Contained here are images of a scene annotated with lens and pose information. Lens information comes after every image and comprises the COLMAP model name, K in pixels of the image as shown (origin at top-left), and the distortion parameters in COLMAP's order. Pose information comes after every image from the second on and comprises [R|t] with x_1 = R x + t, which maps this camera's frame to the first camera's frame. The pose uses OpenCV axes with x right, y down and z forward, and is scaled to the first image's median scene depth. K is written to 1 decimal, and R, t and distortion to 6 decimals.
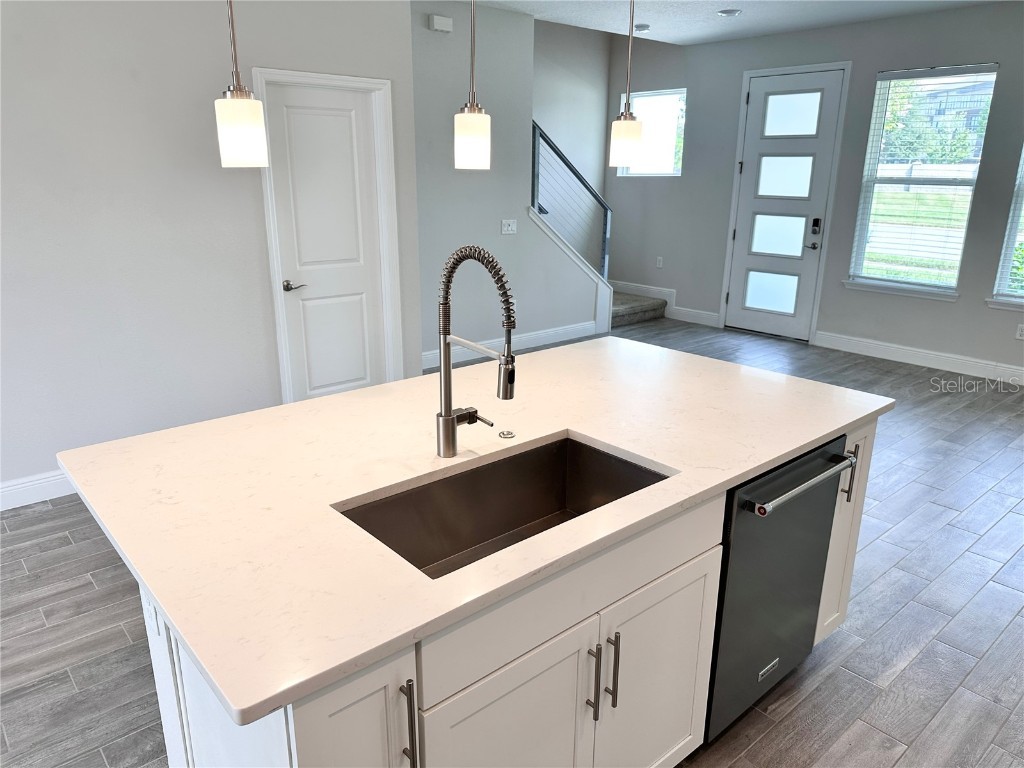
lens RADIAL K [[714.0, 0, 524.5], [0, 714.0, 384.2], [0, 0, 1]] dist [0.047579, -0.068905]
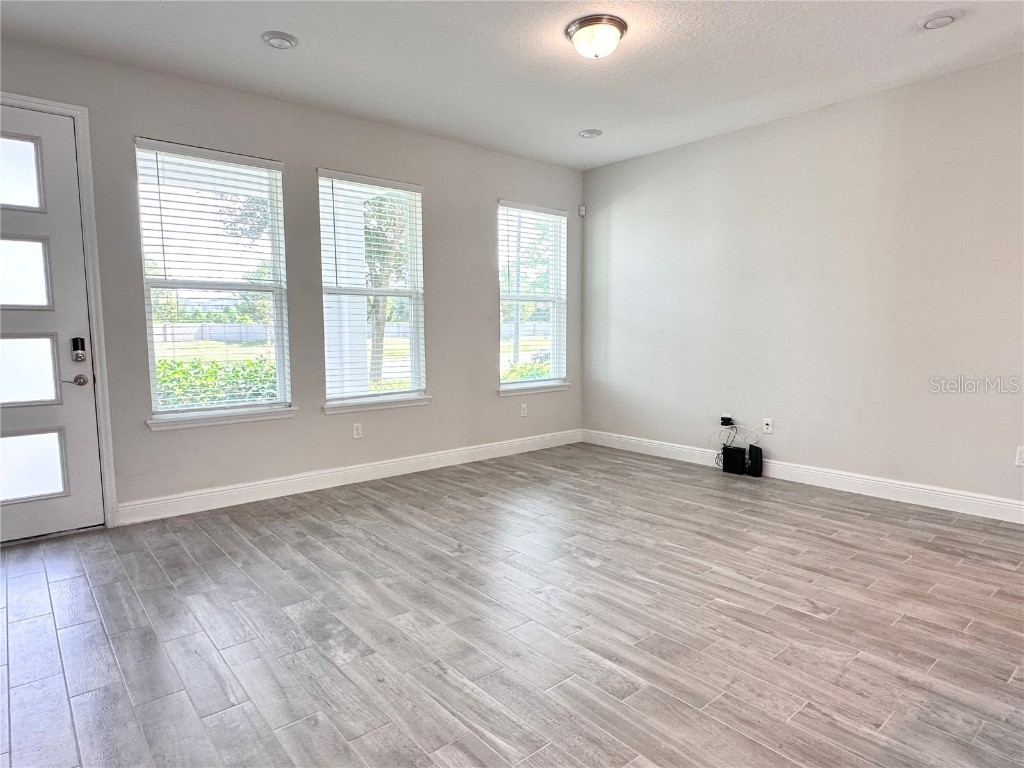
lens RADIAL K [[598.7, 0, 510.8], [0, 598.7, 396.5], [0, 0, 1]] dist [-0.007175, 0.001471]
pose [[0.022084, -0.121328, 0.992367, -0.115518], [0.295041, 0.949191, 0.109484, -0.122446], [-0.955229, 0.290371, 0.056759, 0.603606]]
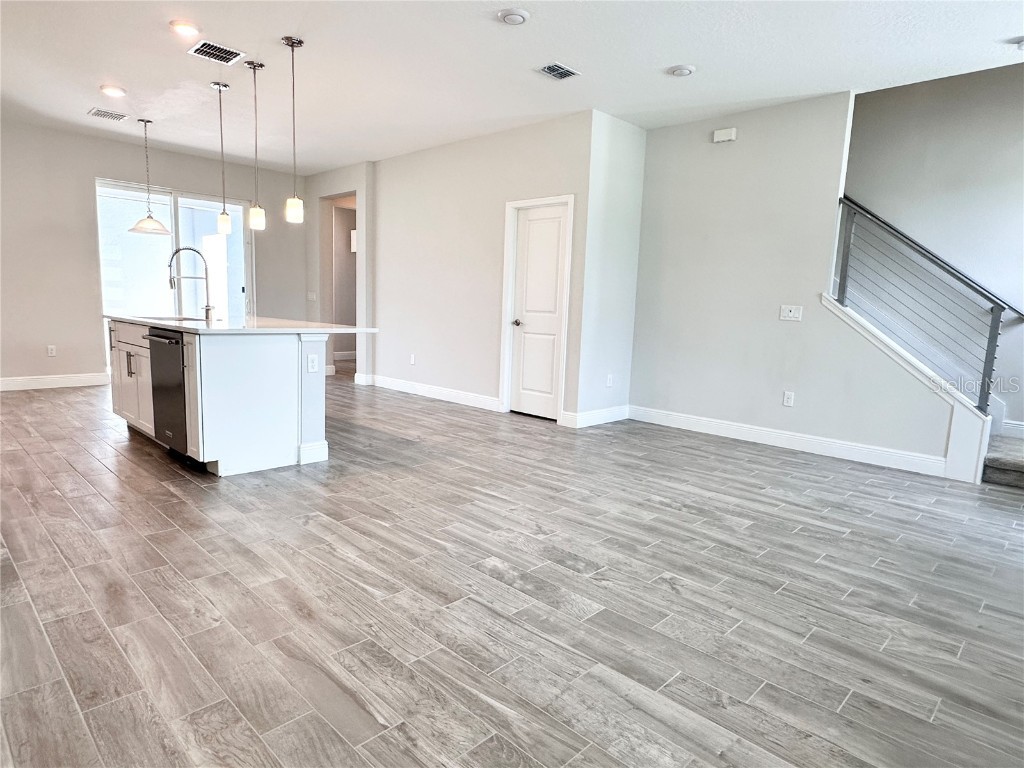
lens RADIAL K [[598.7, 0, 506.1], [0, 598.7, 398.7], [0, 0, 1]] dist [-0.007175, 0.001471]
pose [[0.071225, 0.149969, -0.986122, 0.688616], [-0.322115, 0.939121, 0.119555, -0.079483], [0.944017, 0.309129, 0.115196, 0.537294]]
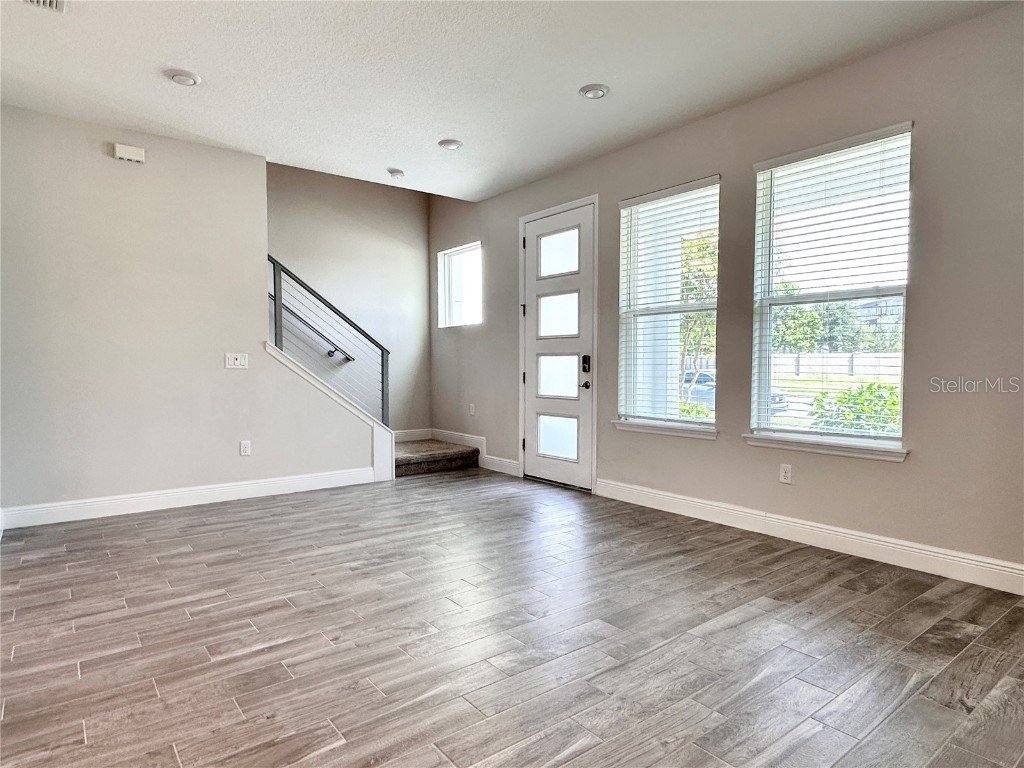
lens RADIAL K [[598.7, 0, 512.2], [0, 598.7, 396.9], [0, 0, 1]] dist [-0.007175, 0.001471]
pose [[0.998055, -0.004510, -0.062180, 0.352475], [-0.010295, 0.971764, -0.235732, 0.003863], [0.061487, 0.235914, 0.969827, 0.255093]]
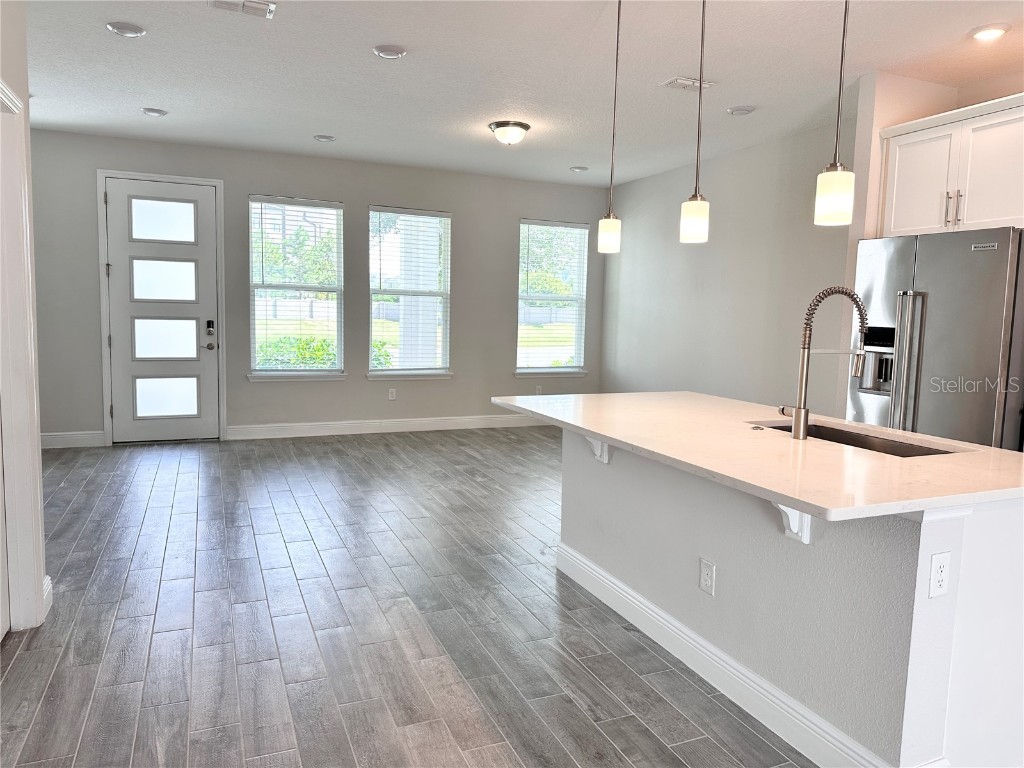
lens RADIAL K [[714.0, 0, 520.1], [0, 714.0, 383.9], [0, 0, 1]] dist [0.047579, -0.068905]
pose [[0.308743, -0.098386, 0.946043, -0.439761], [0.253892, 0.967070, 0.017714, -0.044489], [-0.916633, 0.234723, 0.323555, 0.266907]]
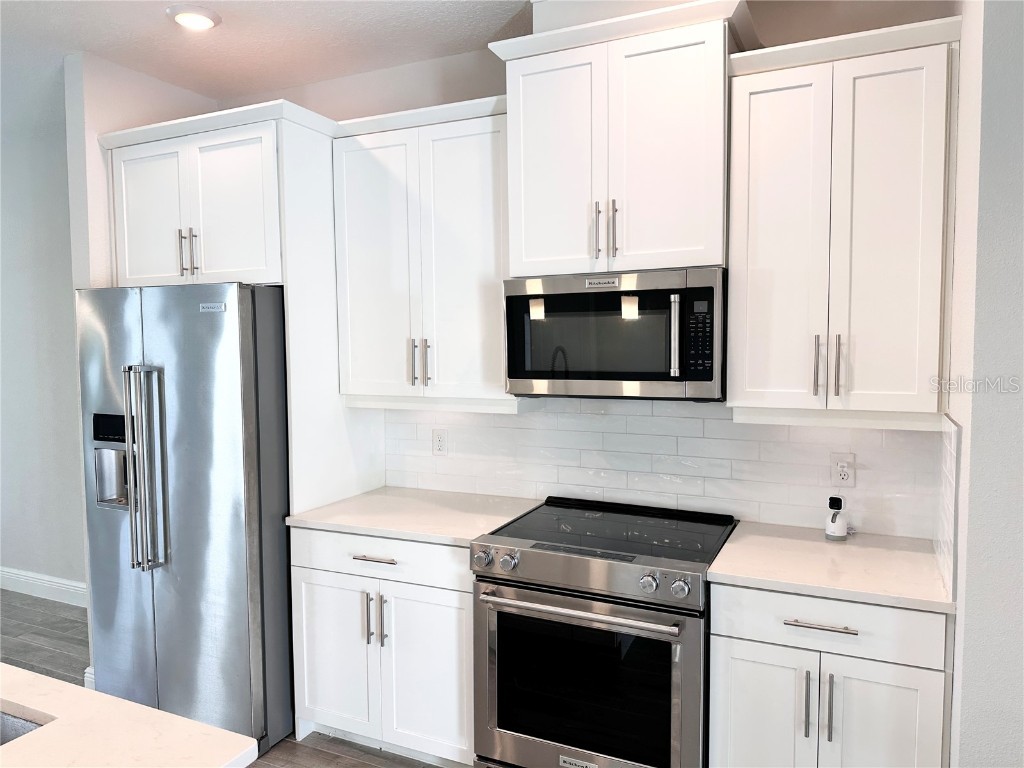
lens RADIAL K [[714.0, 0, 516.5], [0, 714.0, 381.9], [0, 0, 1]] dist [0.047579, -0.068905]
pose [[-0.406881, -0.059808, 0.911521, -0.248967], [0.266520, 0.946666, 0.181082, -0.034382], [-0.873736, 0.316617, -0.369240, 0.113836]]
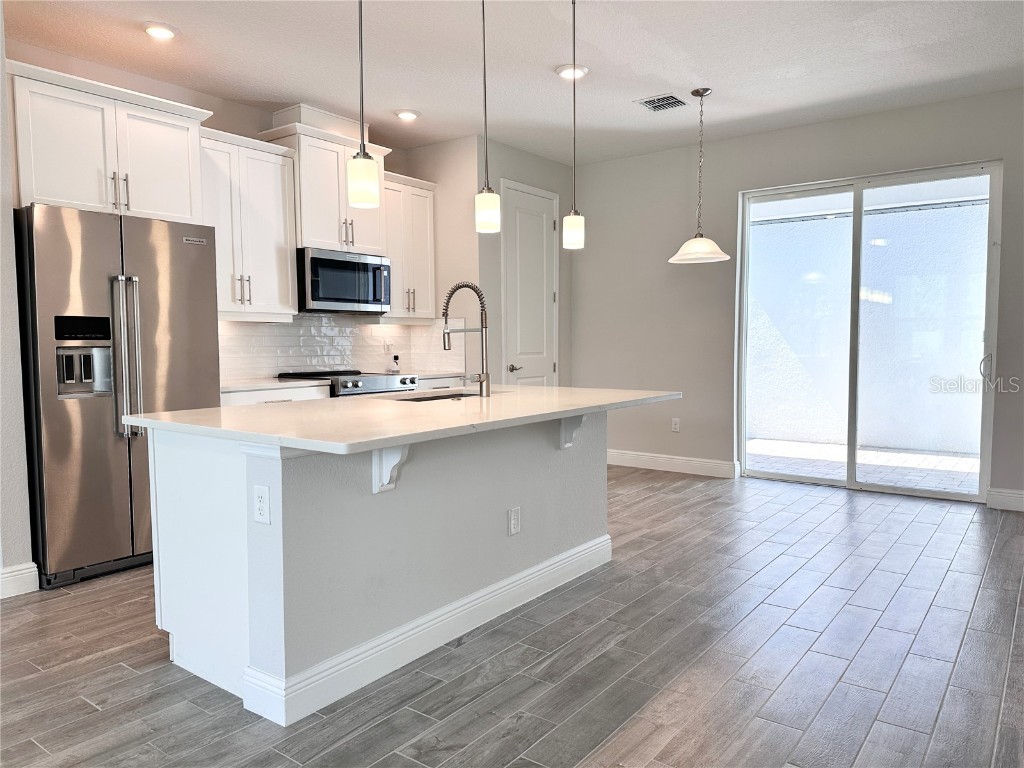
lens RADIAL K [[714.0, 0, 514.4], [0, 714.0, 391.0], [0, 0, 1]] dist [0.047579, -0.068905]
pose [[-0.979220, 0.012406, -0.202420, 0.045667], [-0.060099, 0.935541, 0.348069, -0.149092], [0.193691, 0.353001, -0.915355, 0.717729]]
